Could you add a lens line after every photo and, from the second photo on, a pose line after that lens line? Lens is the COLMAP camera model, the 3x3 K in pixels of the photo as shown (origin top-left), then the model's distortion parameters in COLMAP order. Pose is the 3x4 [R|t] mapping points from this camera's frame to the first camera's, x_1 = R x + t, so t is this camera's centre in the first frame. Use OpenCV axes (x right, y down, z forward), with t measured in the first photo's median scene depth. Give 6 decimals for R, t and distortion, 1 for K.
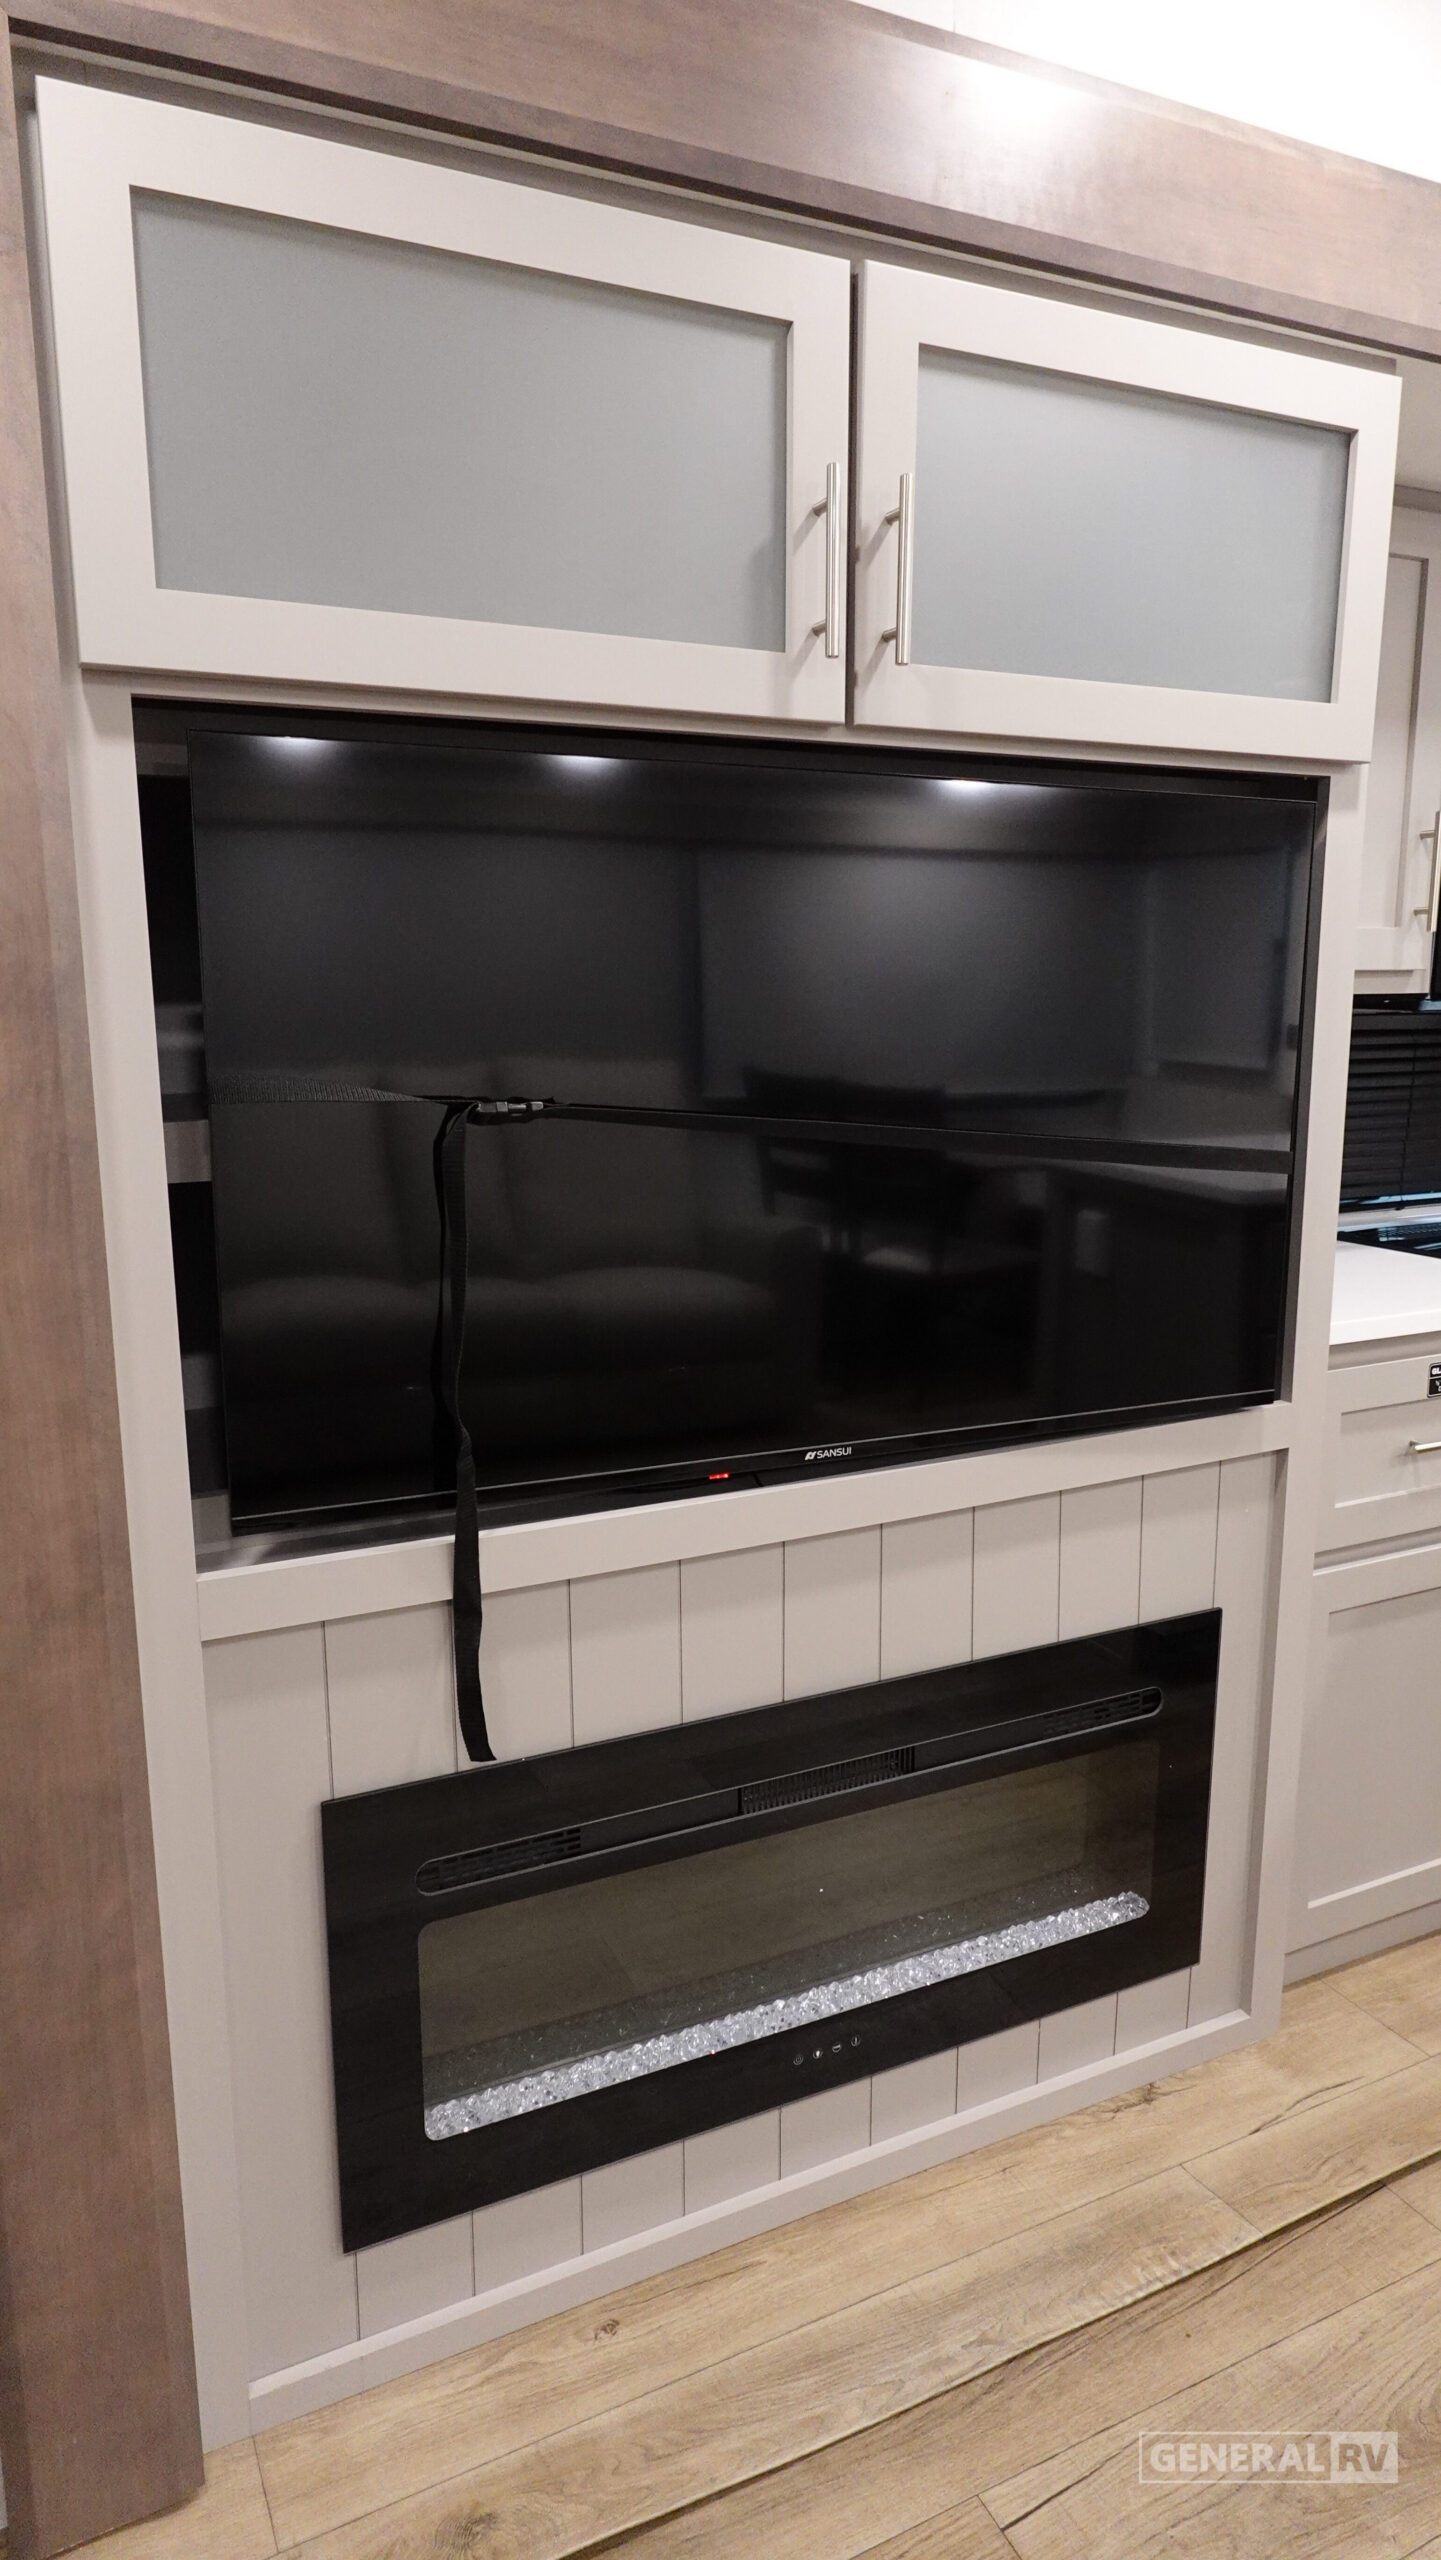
lens RADIAL K [[1568.8, 0, 720.5], [0, 1568.8, 1280.0], [0, 0, 1]] dist [-0.002533, 0.003435]
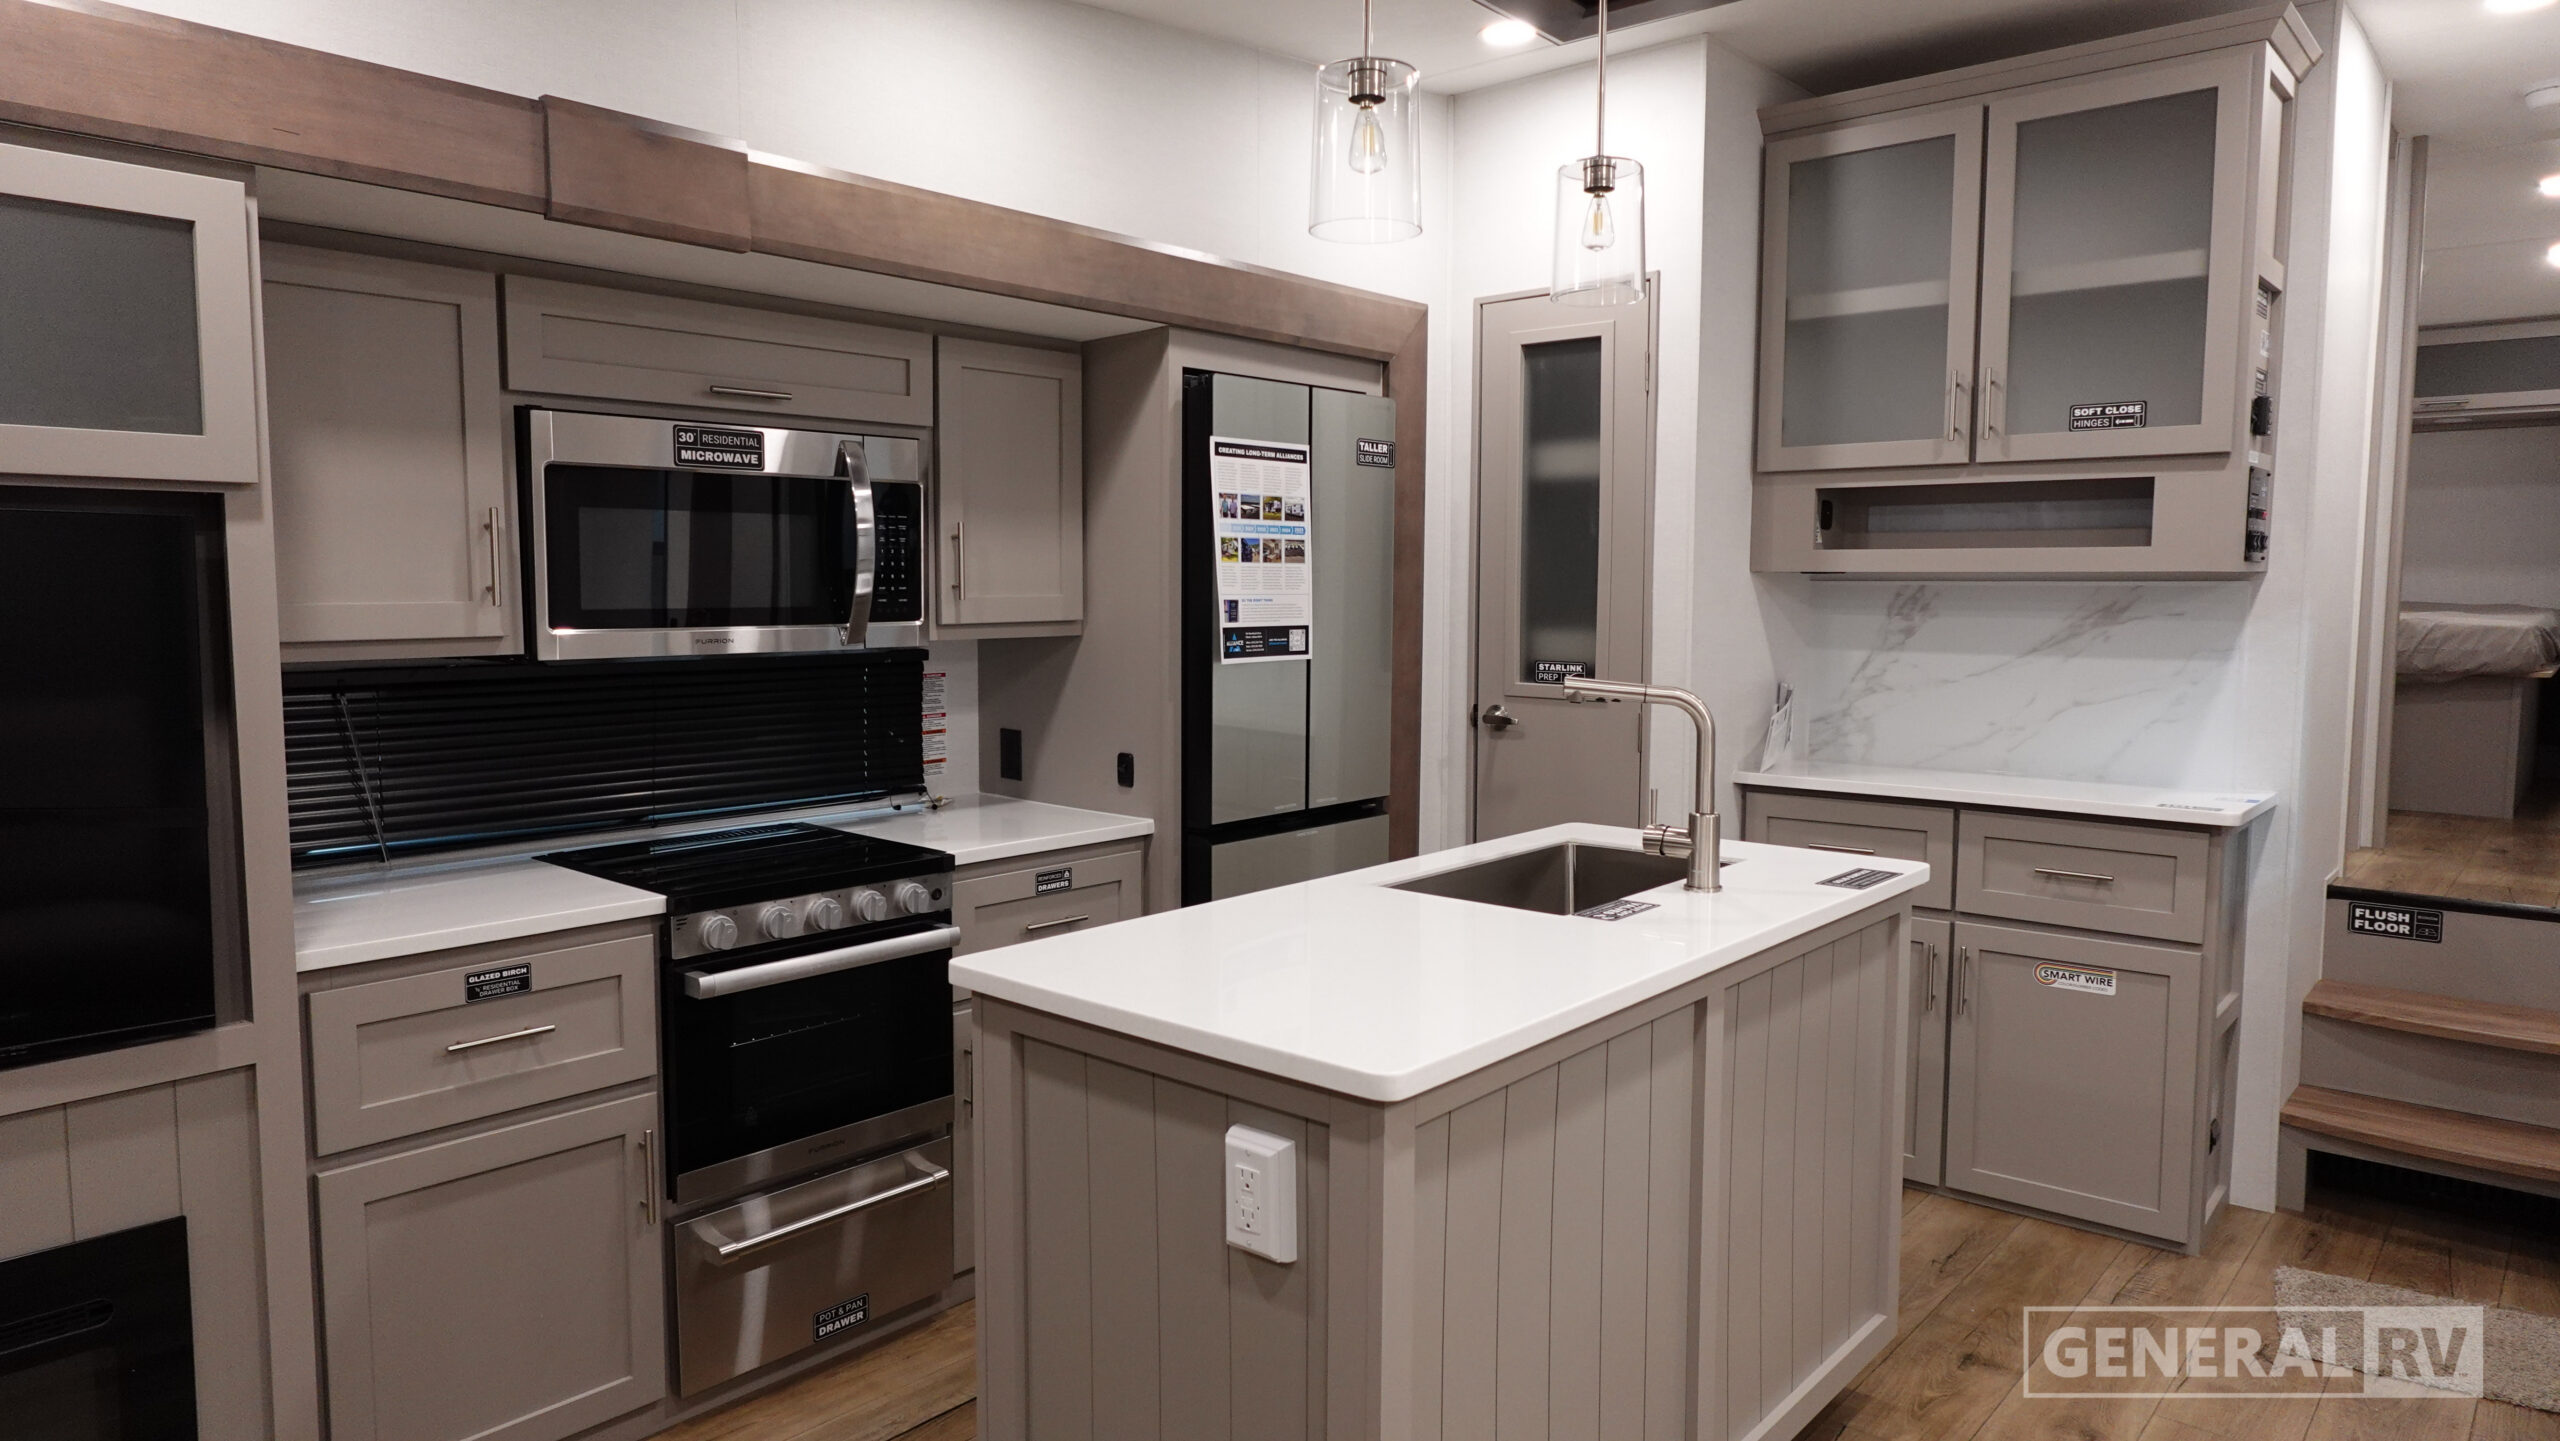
lens RADIAL K [[1568.8, 0, 1289.1], [0, 1568.8, 717.4], [0, 0, 1]] dist [-0.002533, 0.003435]
pose [[0.918304, -0.020555, 0.395341, 0.769209], [0.055893, 0.995379, -0.078076, -0.015475], [-0.391910, 0.093794, 0.915210, -0.458437]]
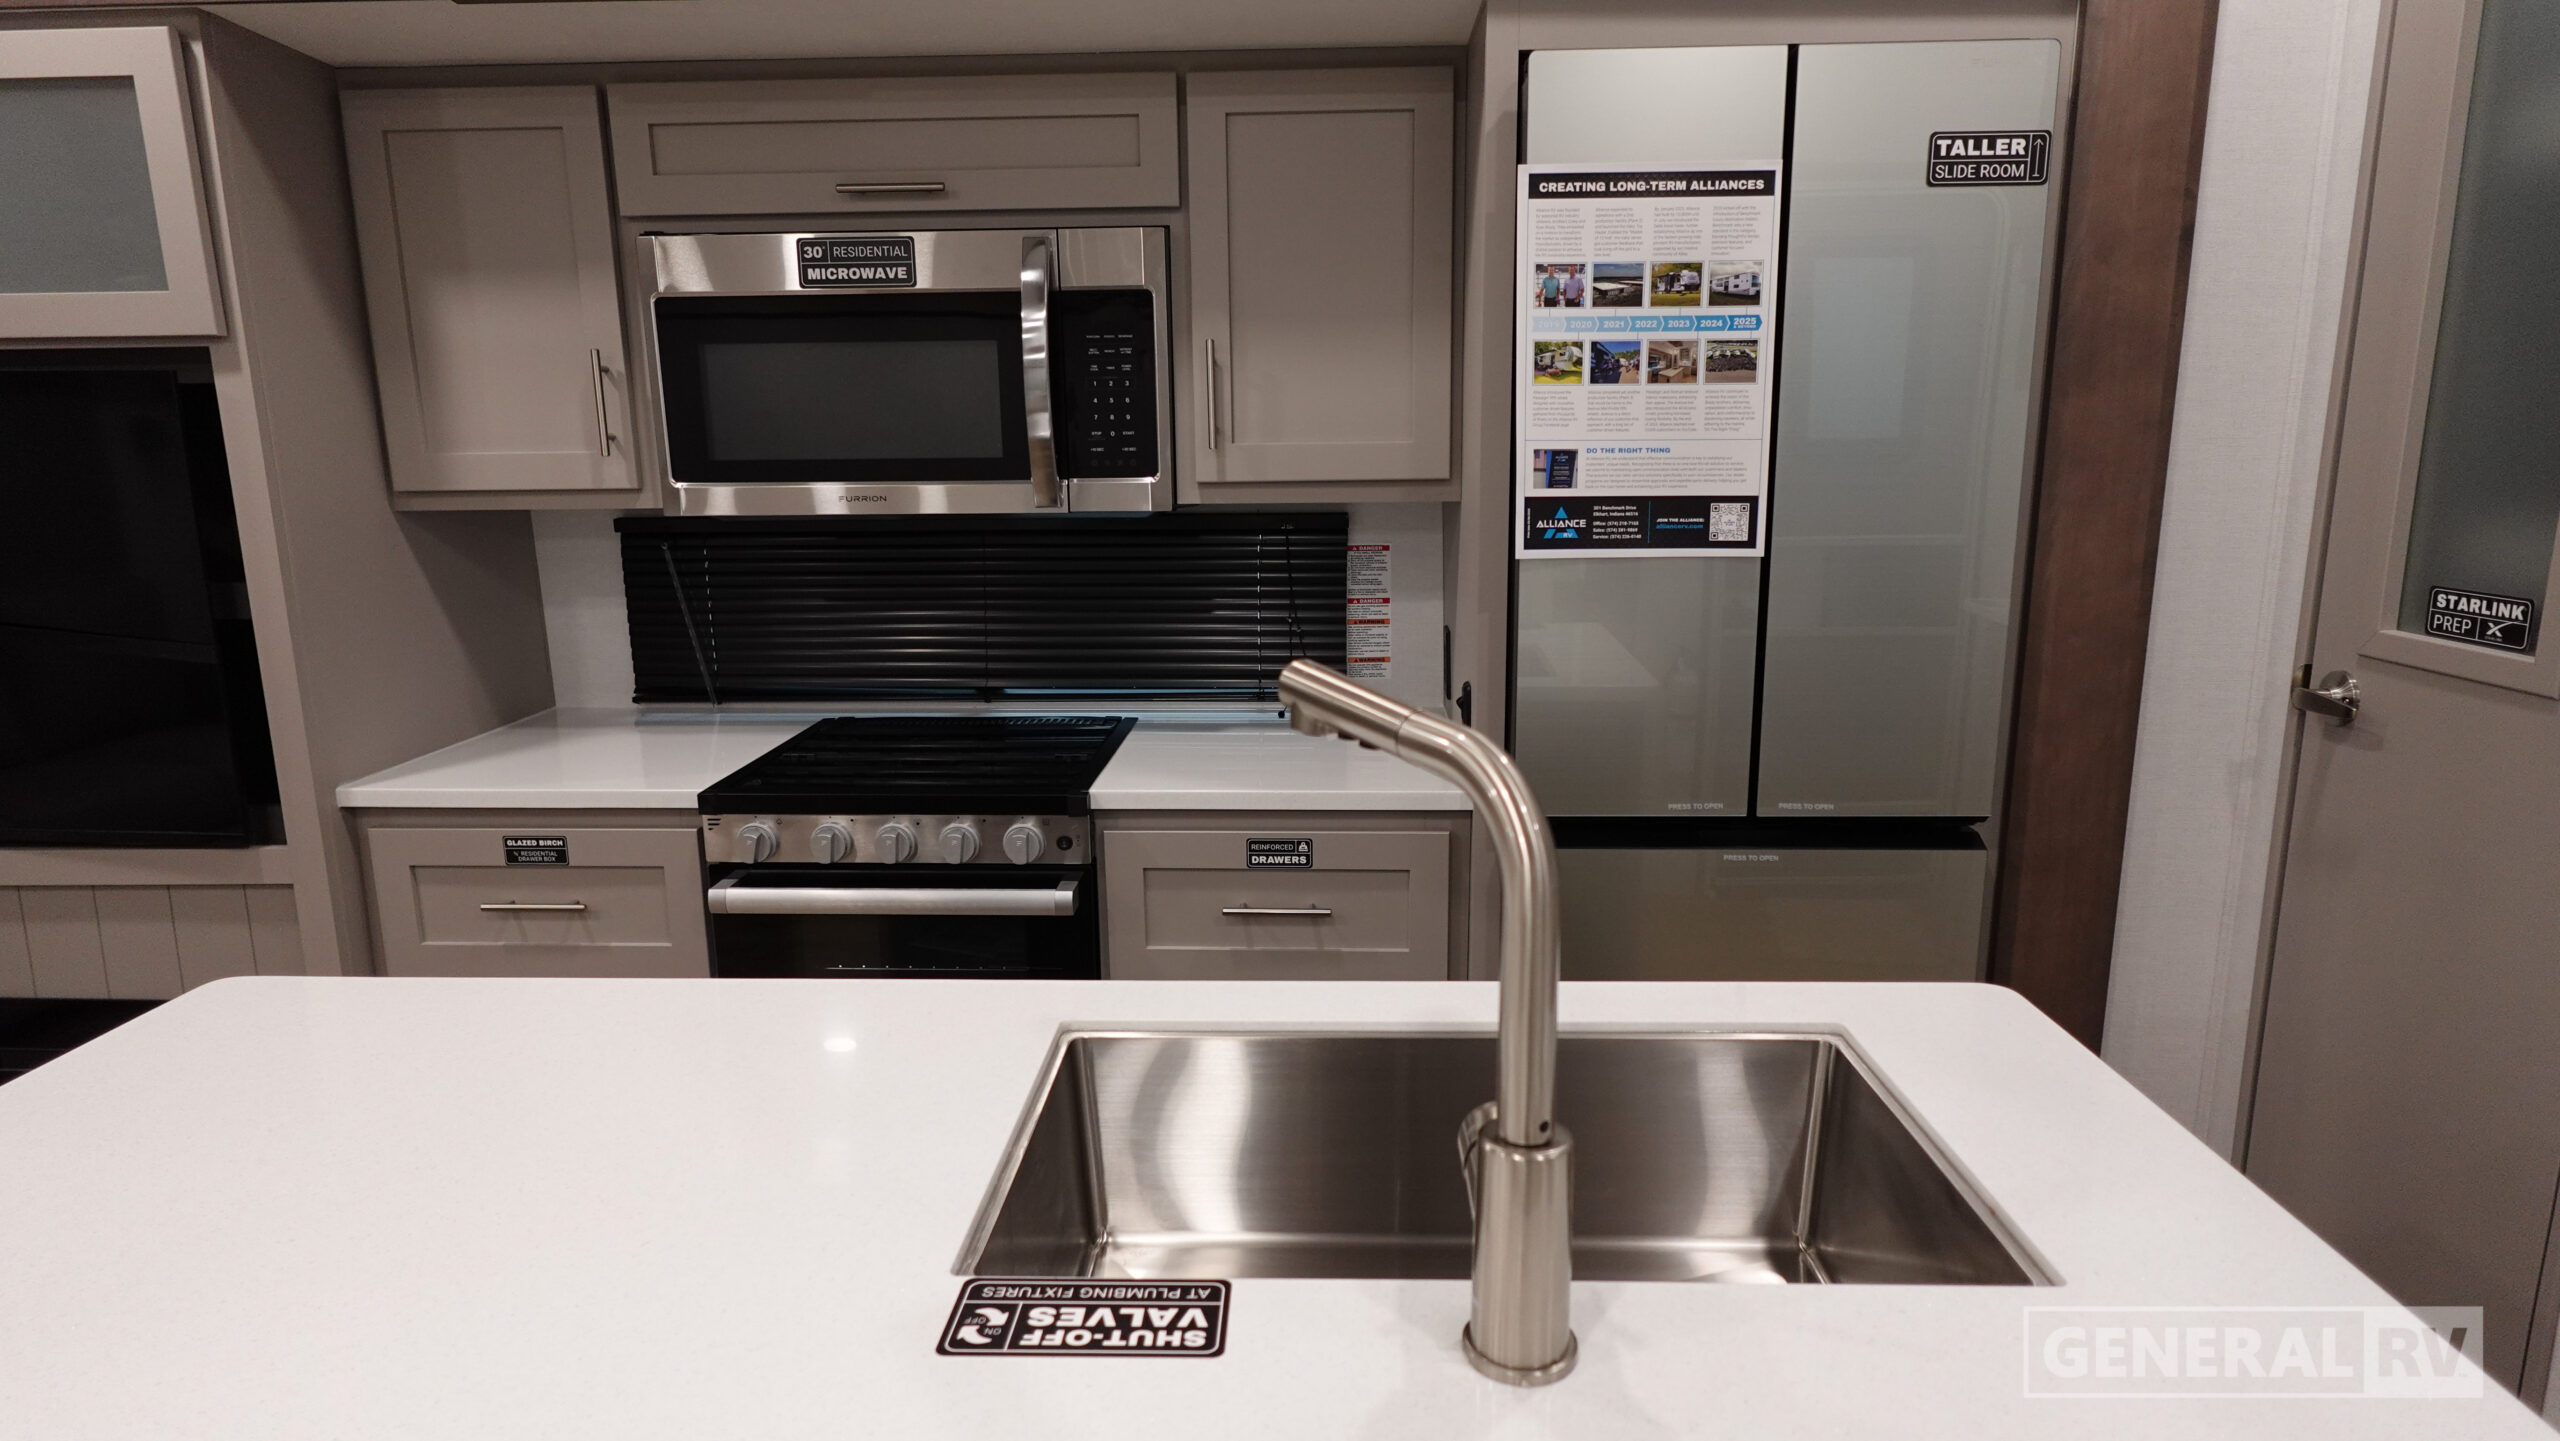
lens RADIAL K [[1461.9, 0, 1295.3], [0, 1461.9, 721.8], [0, 0, 1]] dist [-0.003627, 0.001541]
pose [[0.884224, 0.095788, -0.457134, 1.999331], [-0.082318, 0.995384, 0.049347, -0.180365], [0.459751, -0.006003, 0.888028, 0.432379]]
